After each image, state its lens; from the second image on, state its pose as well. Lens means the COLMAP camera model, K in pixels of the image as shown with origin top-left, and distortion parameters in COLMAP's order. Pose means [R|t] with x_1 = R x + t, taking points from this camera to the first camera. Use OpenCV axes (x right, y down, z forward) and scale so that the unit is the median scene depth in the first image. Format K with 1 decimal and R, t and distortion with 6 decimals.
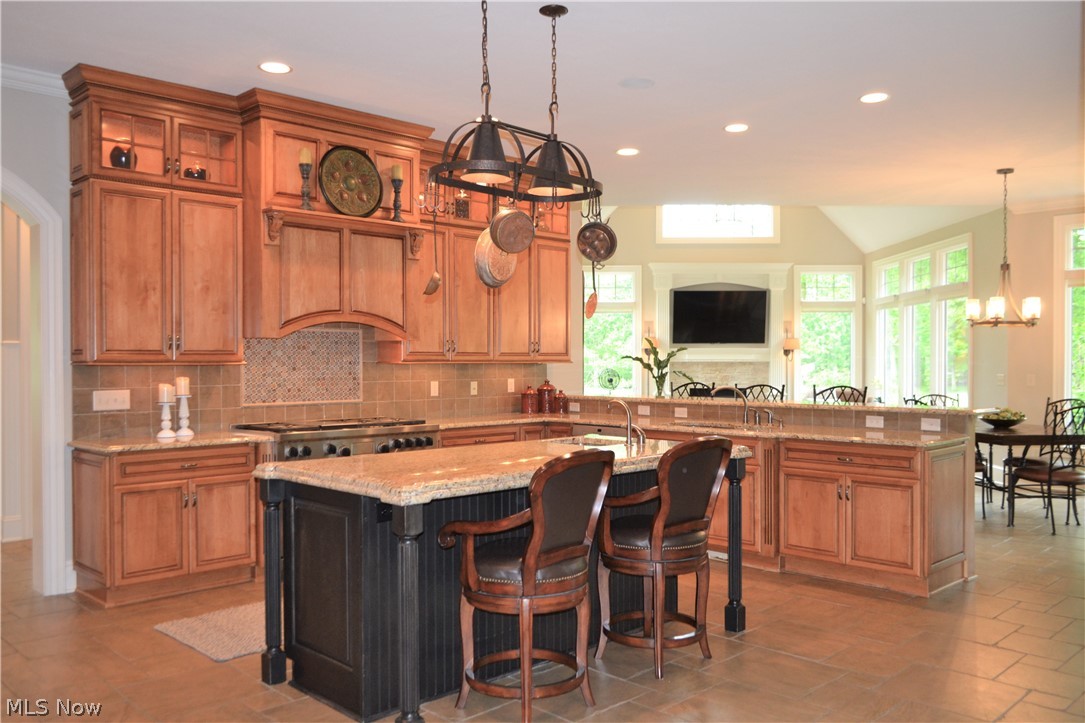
lens RADIAL K [[890.2, 0, 532.8], [0, 890.2, 359.2], [0, 0, 1]] dist [-0.010192, -0.002990]
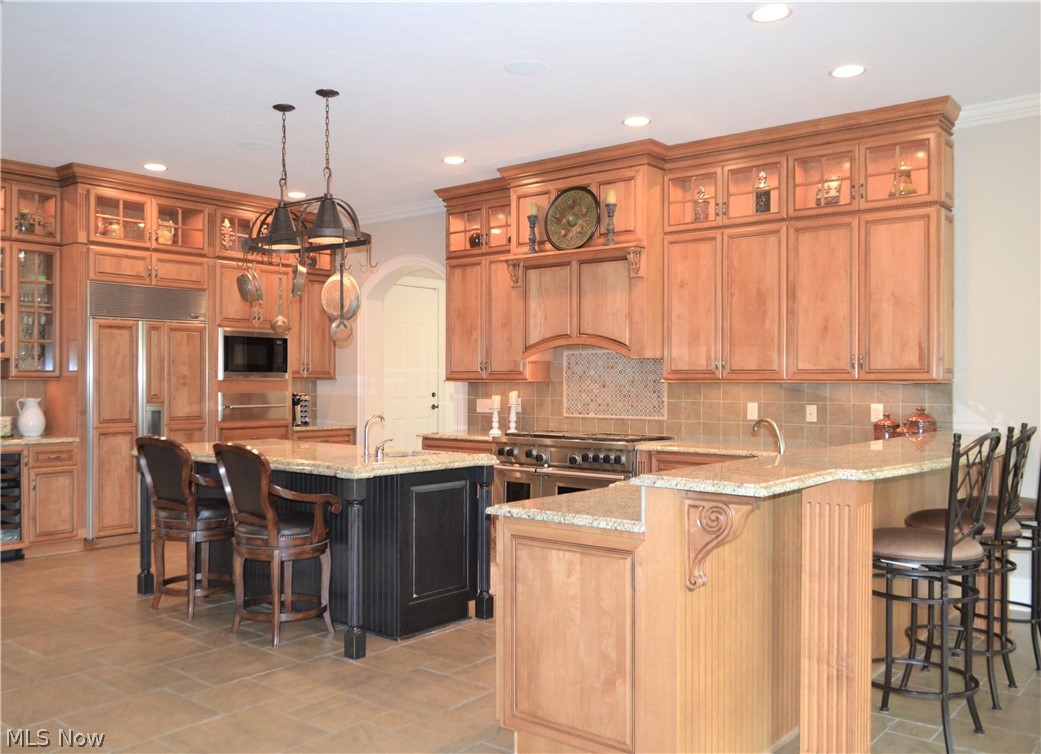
lens RADIAL K [[927.6, 0, 511.2], [0, 927.6, 381.3], [0, 0, 1]] dist [-0.007501, 0.001699]
pose [[0.086934, 0.003305, -0.996209, 0.915724], [-0.000621, 0.999994, 0.003264, 0.000894], [0.996214, 0.000334, 0.086935, 0.794543]]
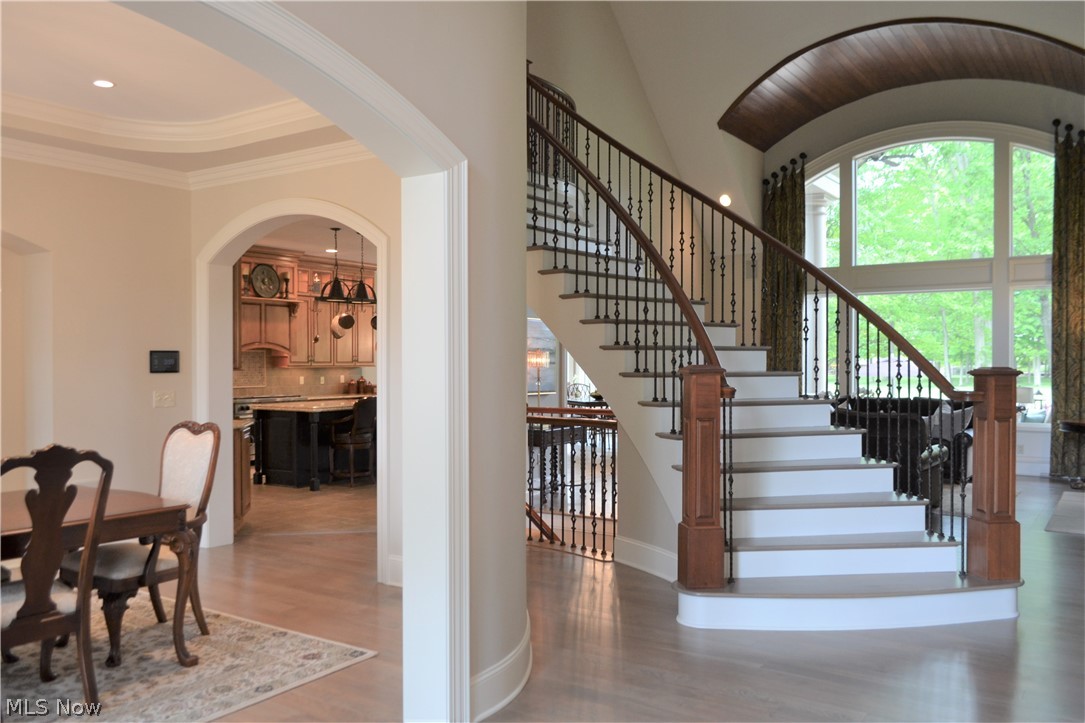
lens RADIAL K [[890.2, 0, 539.1], [0, 890.2, 362.6], [0, 0, 1]] dist [-0.010192, -0.002990]
pose [[0.979096, -0.002807, 0.203380, 0.000411], [0.003056, 0.999995, -0.000912, -0.002714], [-0.203376, 0.001514, 0.979100, -1.147745]]
